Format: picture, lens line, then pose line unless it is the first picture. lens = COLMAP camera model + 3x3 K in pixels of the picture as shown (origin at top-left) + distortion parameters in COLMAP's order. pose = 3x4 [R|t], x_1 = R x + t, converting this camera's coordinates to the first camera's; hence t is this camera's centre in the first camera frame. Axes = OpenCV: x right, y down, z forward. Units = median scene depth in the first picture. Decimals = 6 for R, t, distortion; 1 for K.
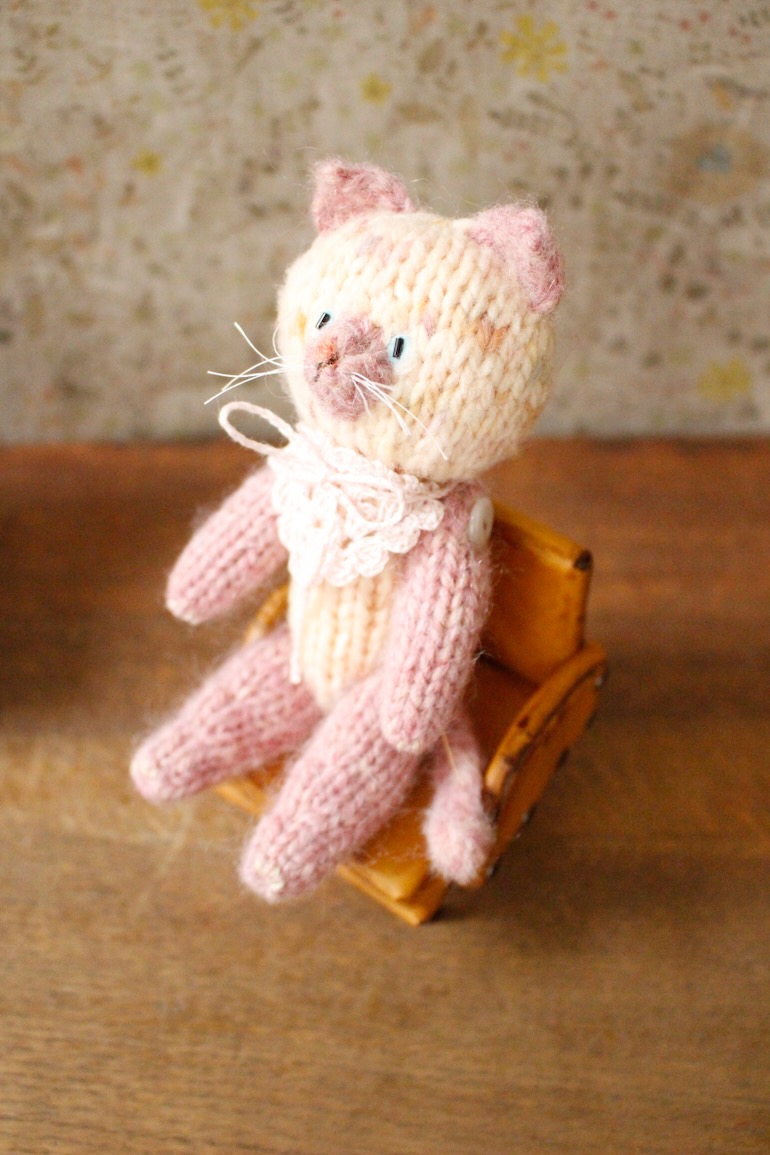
lens RADIAL K [[1258.9, 0, 385.4], [0, 1258.9, 560.0], [0, 0, 1]] dist [-0.057715, 0.000000]
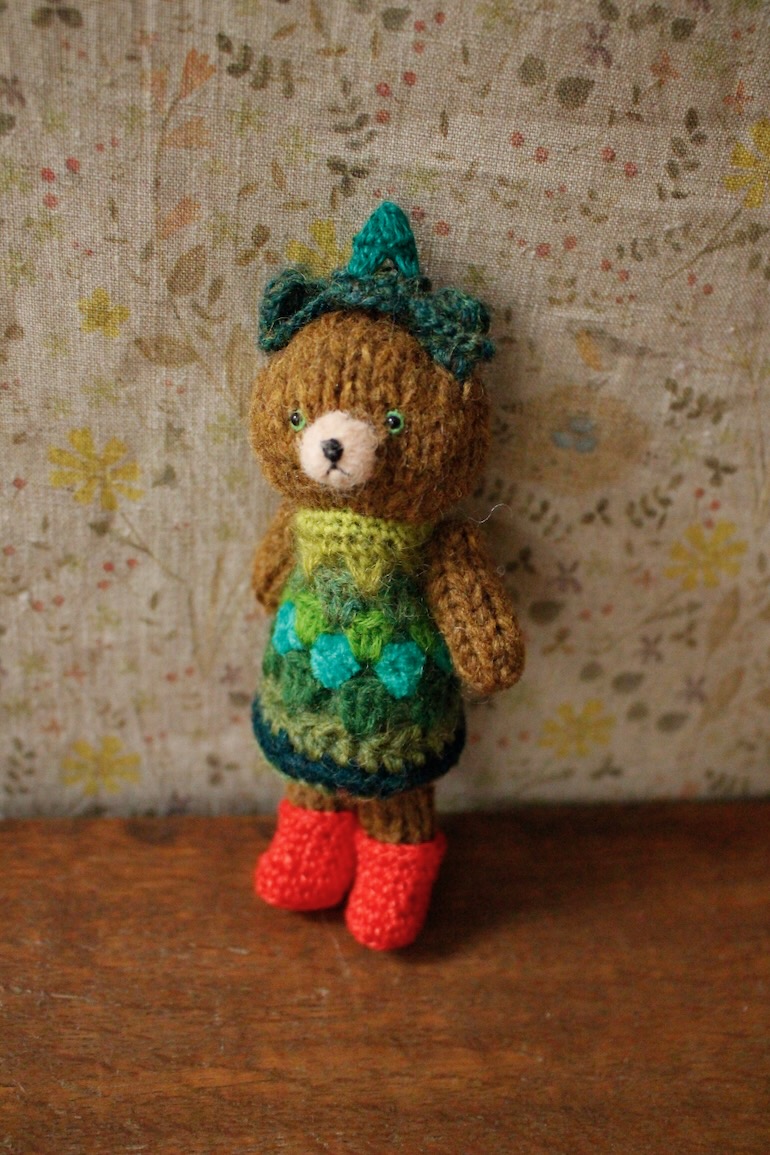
lens RADIAL K [[1258.9, 0, 367.9], [0, 1258.9, 566.1], [0, 0, 1]] dist [-0.057715, 0.000000]
pose [[0.981328, 0.026780, 0.190470, 0.006920], [0.016006, 0.975457, -0.219609, -0.090684], [-0.191677, 0.218557, 0.956814, 0.350680]]
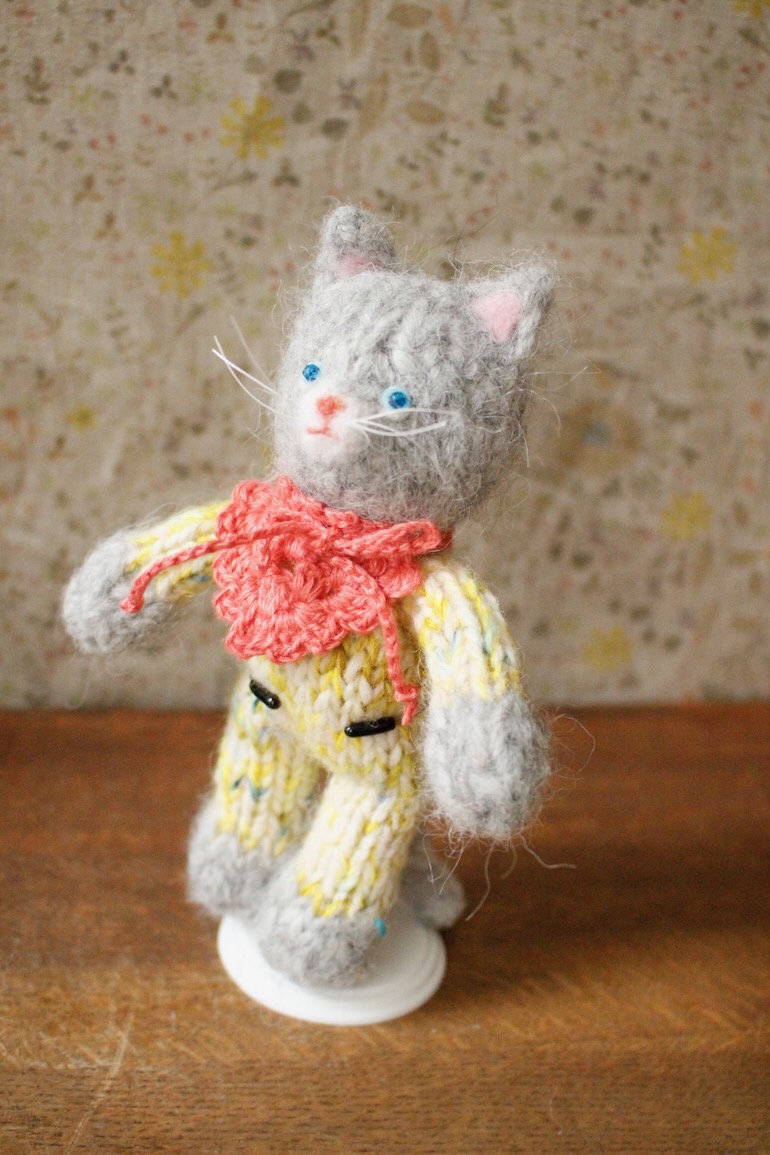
lens RADIAL K [[1258.9, 0, 384.0], [0, 1258.9, 569.1], [0, 0, 1]] dist [-0.057715, 0.000000]
pose [[0.982648, 0.024610, 0.183838, -0.138674], [0.044366, 0.931197, -0.361805, 0.207695], [-0.180093, 0.363684, 0.913948, 0.034484]]
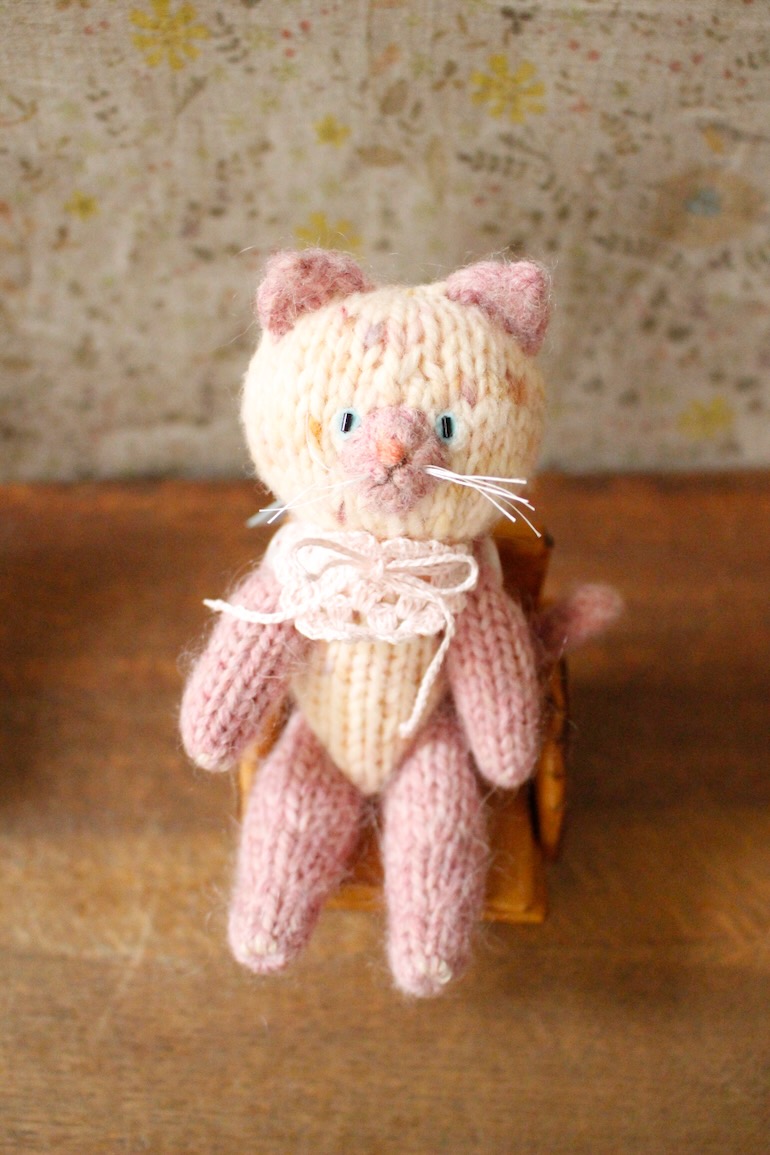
lens RADIAL K [[1258.9, 0, 383.9], [0, 1258.9, 570.1], [0, 0, 1]] dist [-0.057715, 0.000000]
pose [[0.999471, -0.010772, 0.030693, -0.001888], [0.007336, 0.993910, 0.109954, -0.162618], [-0.031690, -0.109671, 0.993463, 0.068413]]
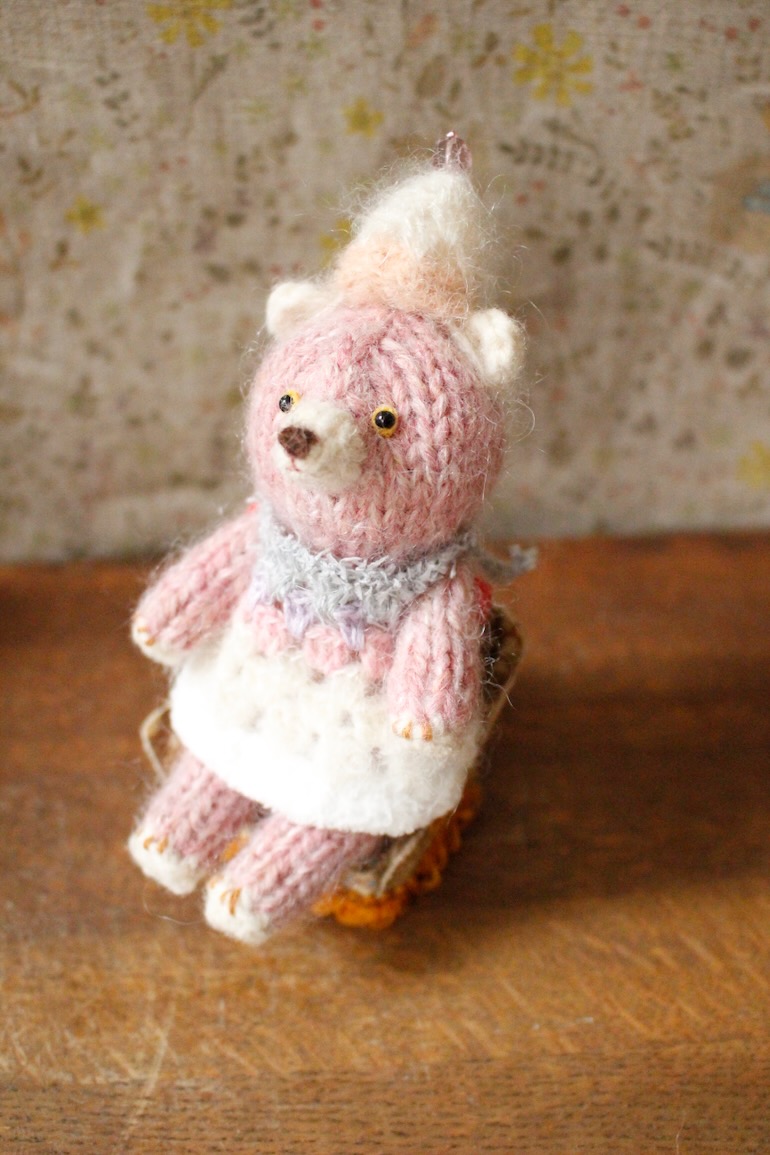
lens RADIAL K [[1258.9, 0, 390.3], [0, 1258.9, 560.2], [0, 0, 1]] dist [-0.057715, 0.000000]
pose [[0.996782, -0.037343, 0.070926, -0.060462], [0.044638, 0.993551, -0.104231, 0.000803], [-0.066576, 0.107061, 0.992021, 0.210821]]
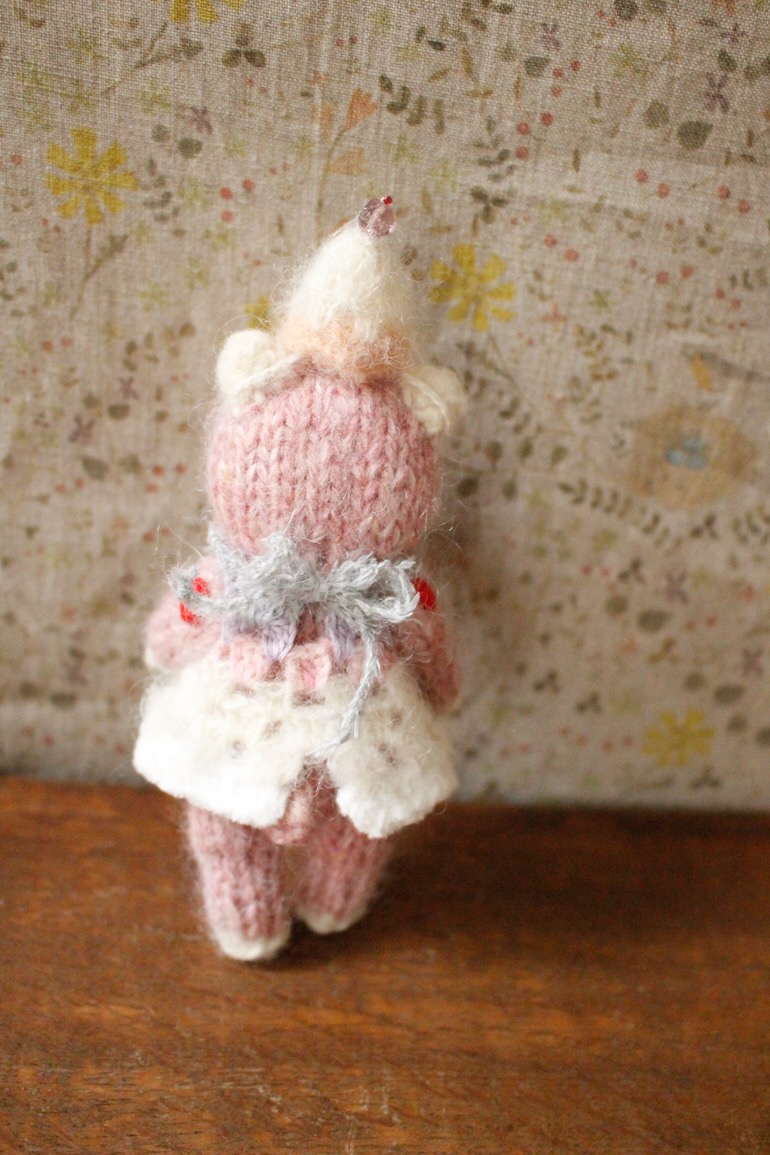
lens RADIAL K [[1258.9, 0, 384.7], [0, 1258.9, 579.5], [0, 0, 1]] dist [-0.057715, 0.000000]
pose [[0.990260, 0.083491, 0.111425, -0.008886], [-0.049270, 0.958613, -0.280418, -0.010185], [-0.130225, 0.272196, 0.953389, 0.298263]]
